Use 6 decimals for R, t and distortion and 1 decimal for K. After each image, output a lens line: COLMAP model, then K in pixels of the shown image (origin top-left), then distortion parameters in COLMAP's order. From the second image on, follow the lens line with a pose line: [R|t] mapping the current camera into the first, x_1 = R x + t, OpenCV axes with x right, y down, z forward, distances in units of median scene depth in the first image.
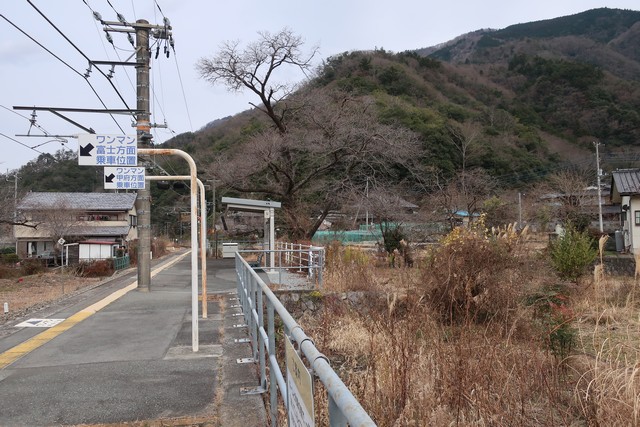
lens RADIAL K [[506.1, 0, 320.8], [0, 506.1, 213.6], [0, 0, 1]] dist [-0.000284, 0.003454]
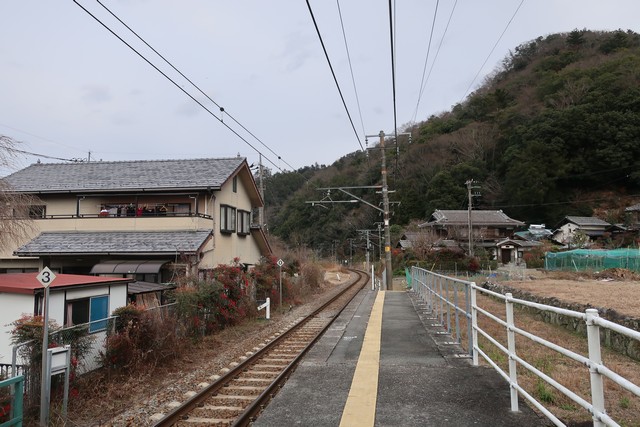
lens RADIAL K [[506.1, 0, 320.8], [0, 506.1, 213.6], [0, 0, 1]] dist [-0.000284, 0.003454]
pose [[0.945659, -0.022098, -0.324410, -0.042249], [0.008634, 0.999043, -0.042884, 0.006893], [0.325047, 0.037753, 0.944944, 0.159083]]
